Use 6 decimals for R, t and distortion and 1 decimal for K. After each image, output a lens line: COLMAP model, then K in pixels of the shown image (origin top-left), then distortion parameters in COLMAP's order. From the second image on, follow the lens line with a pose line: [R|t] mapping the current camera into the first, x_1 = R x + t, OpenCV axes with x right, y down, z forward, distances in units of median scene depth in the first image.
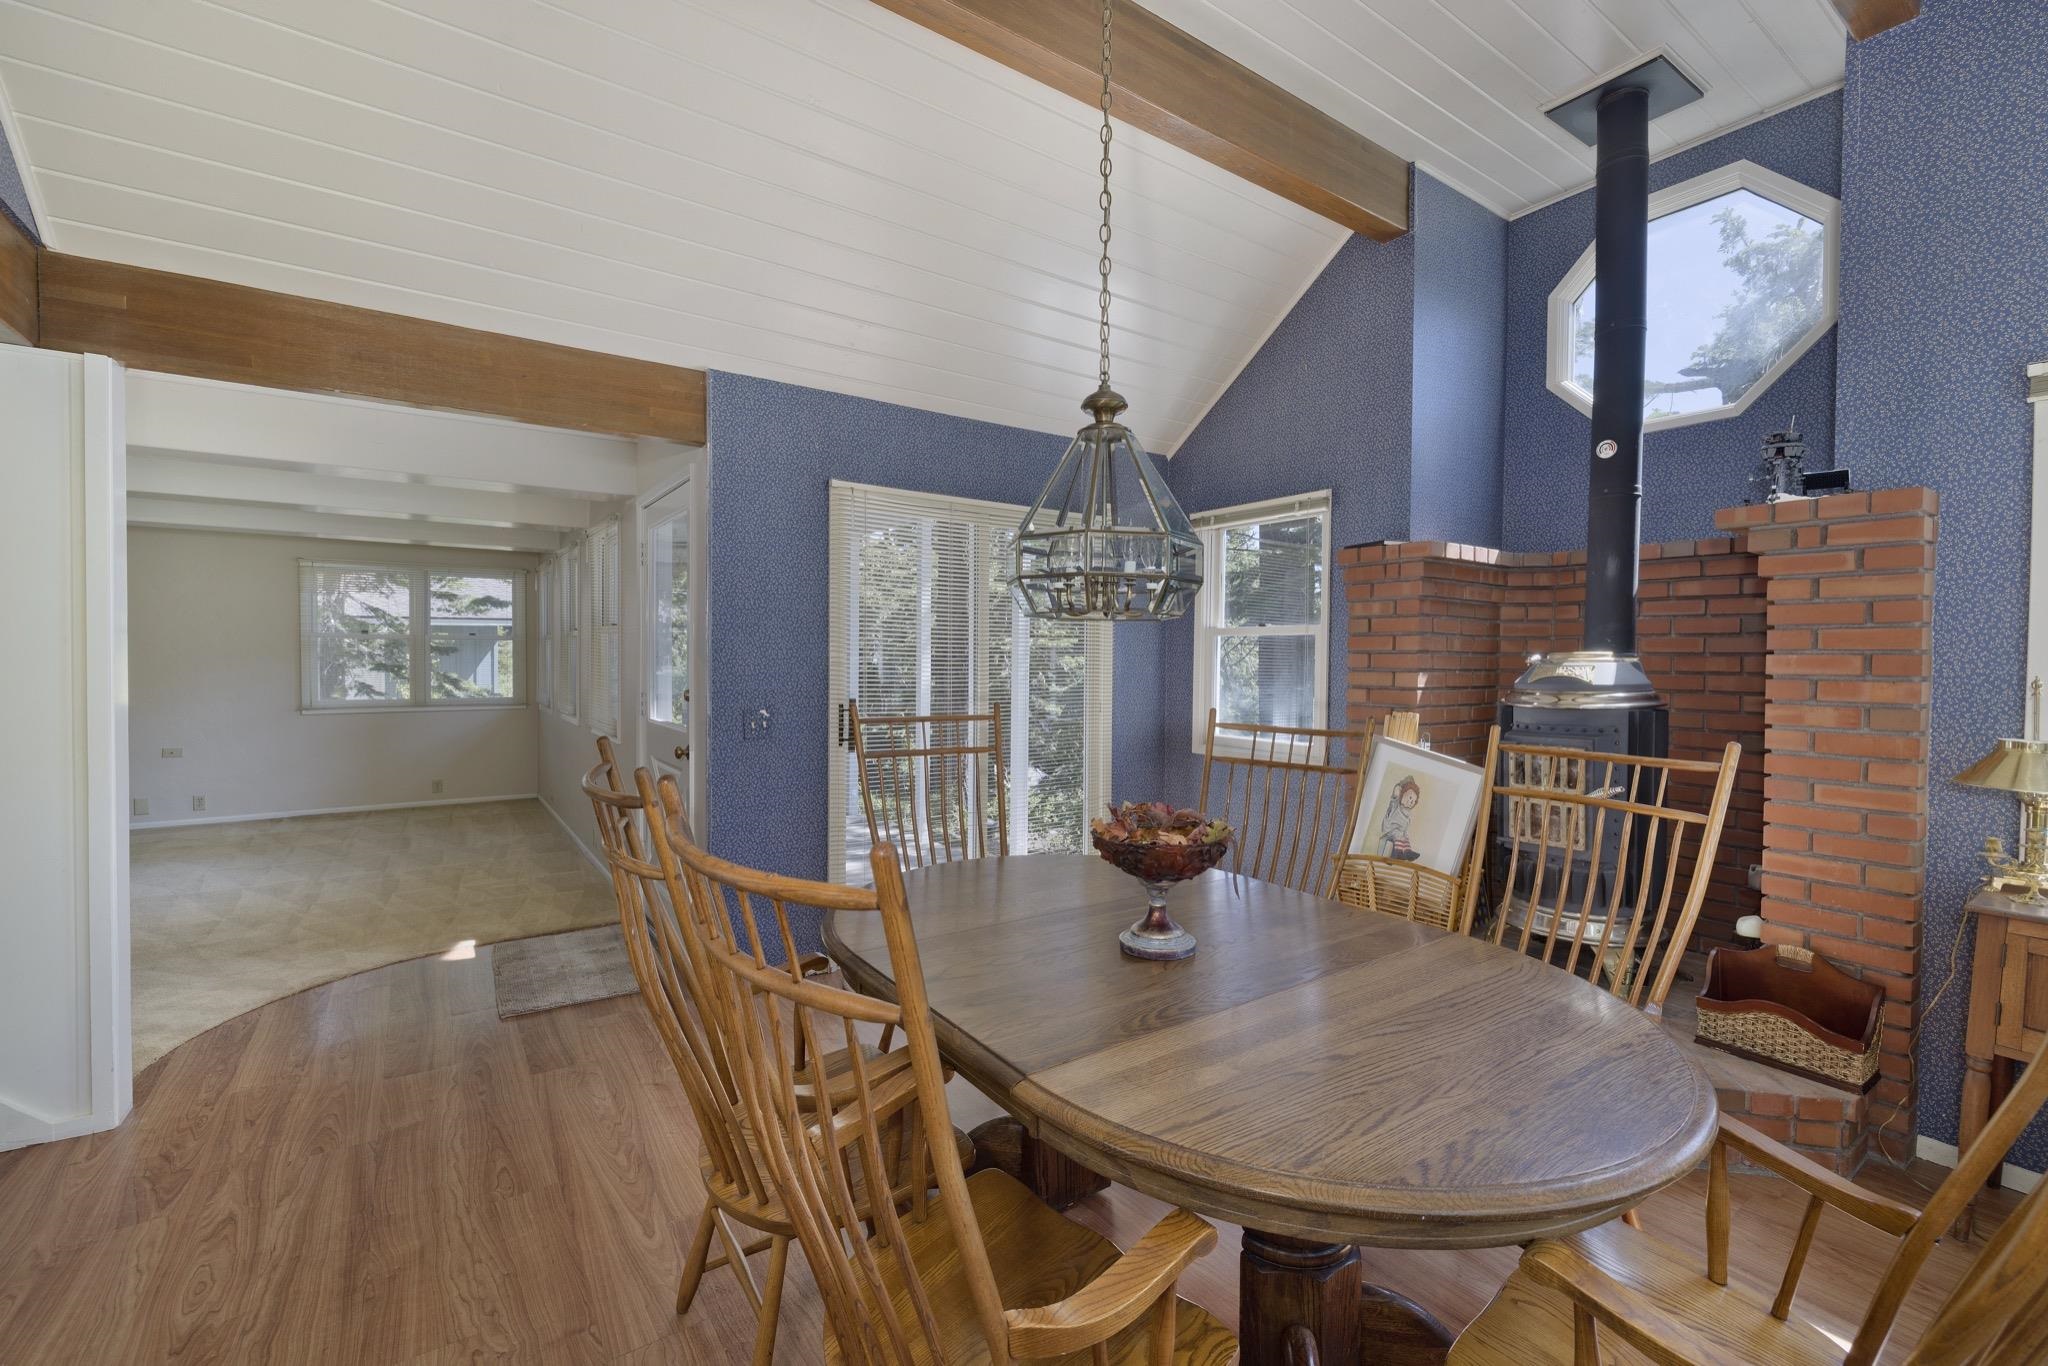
lens RADIAL K [[857.9, 0, 1027.3], [0, 857.9, 675.8], [0, 0, 1]] dist [0.002506, -0.000438]
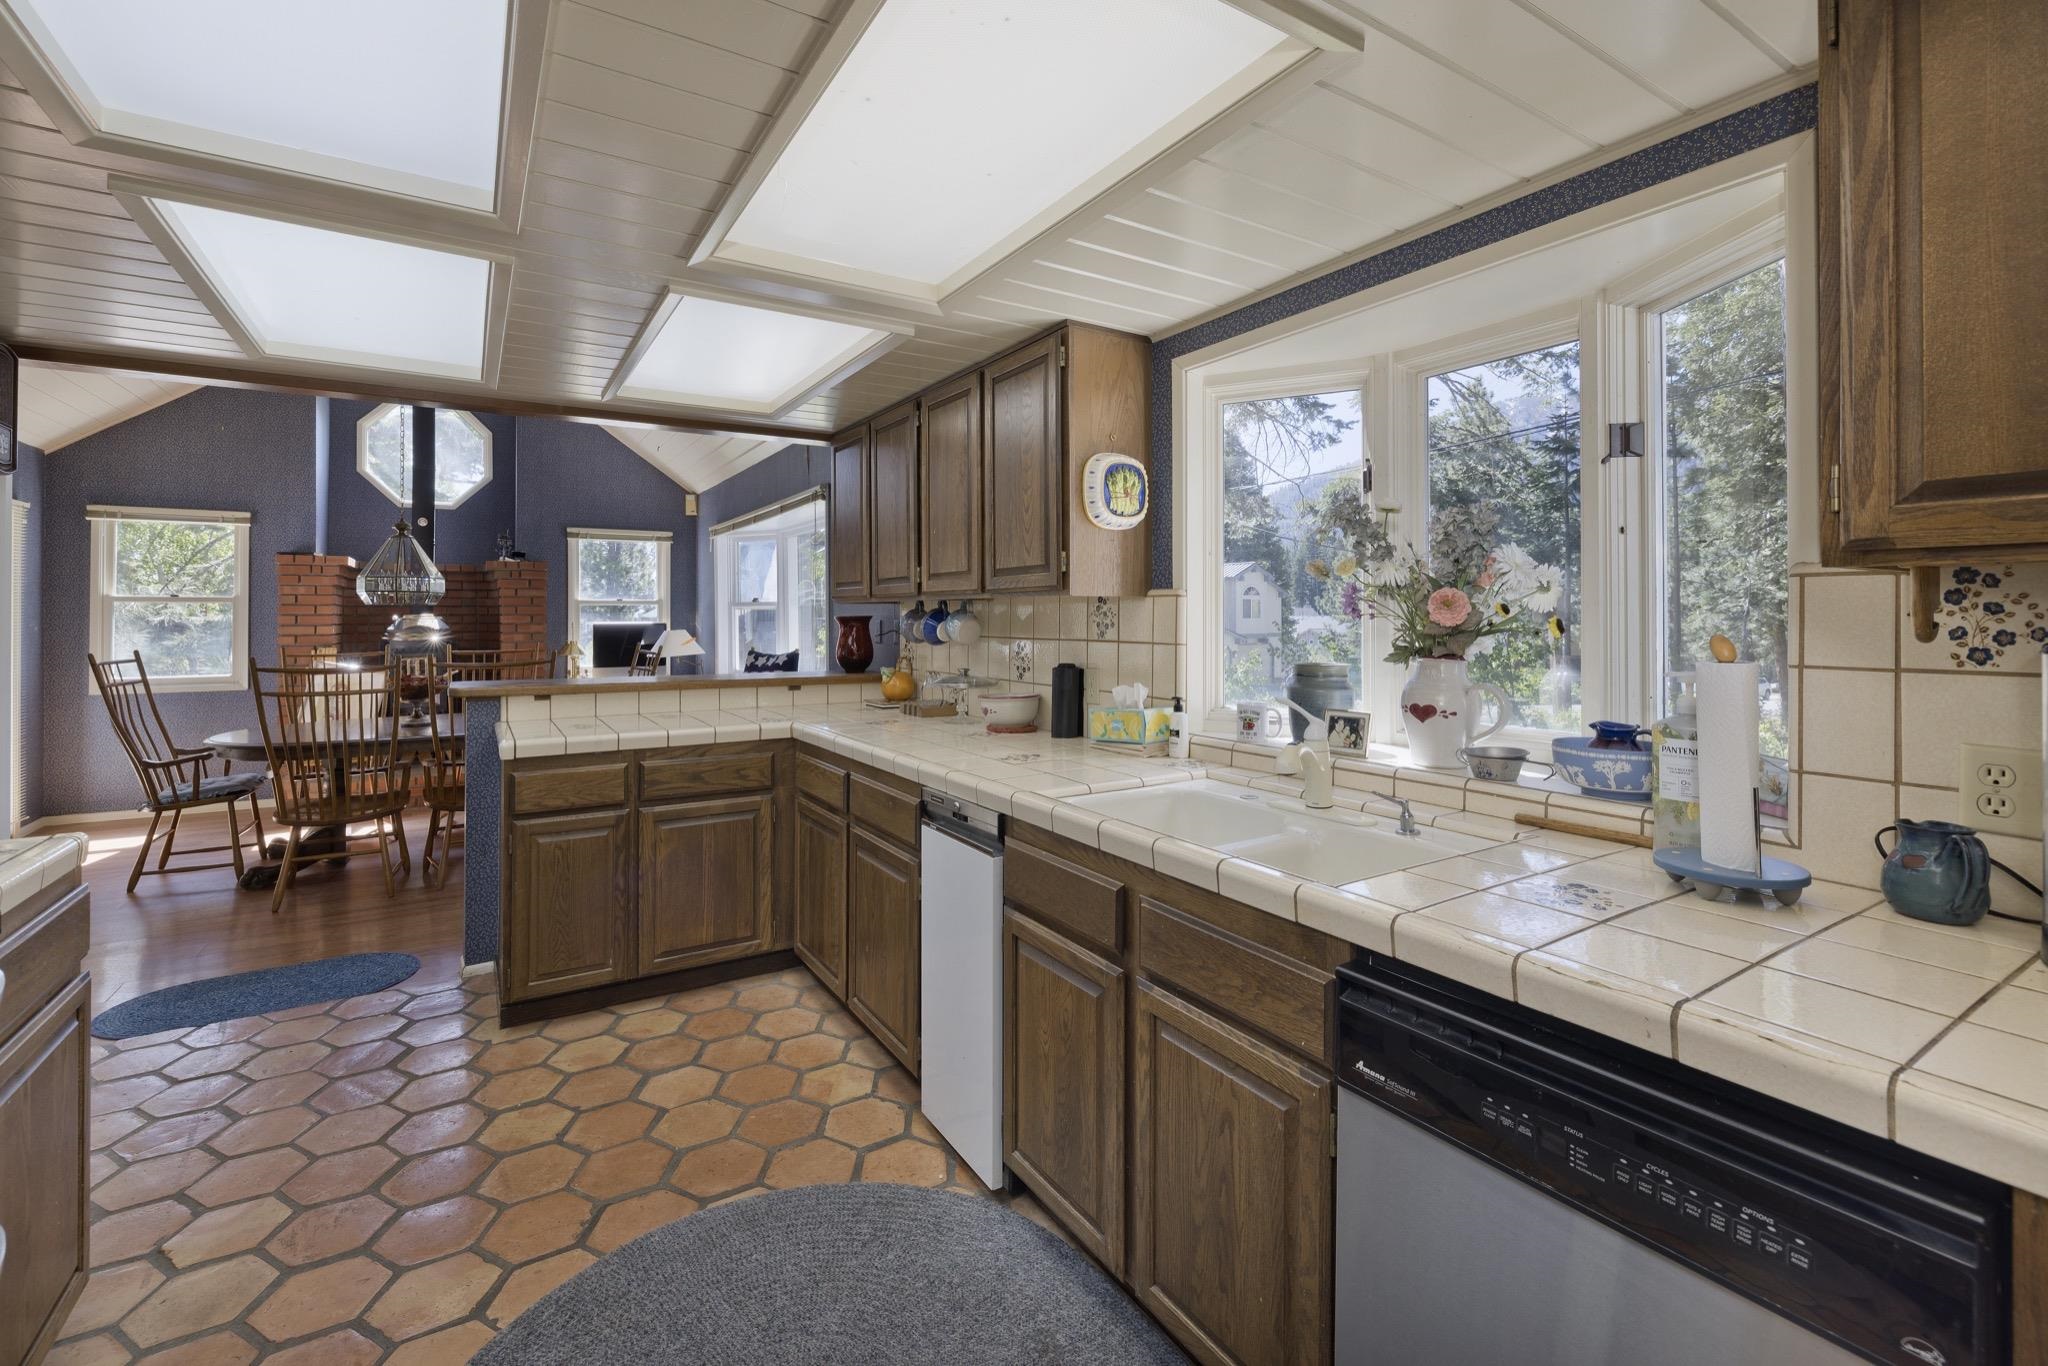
lens RADIAL K [[857.9, 0, 983.9], [0, 857.9, 609.9], [0, 0, 1]] dist [0.002506, -0.000438]
pose [[0.046155, -0.006165, 0.998915, -1.382240], [0.021255, 0.999761, 0.005189, -0.019332], [-0.998708, 0.020993, 0.046275, -0.504136]]
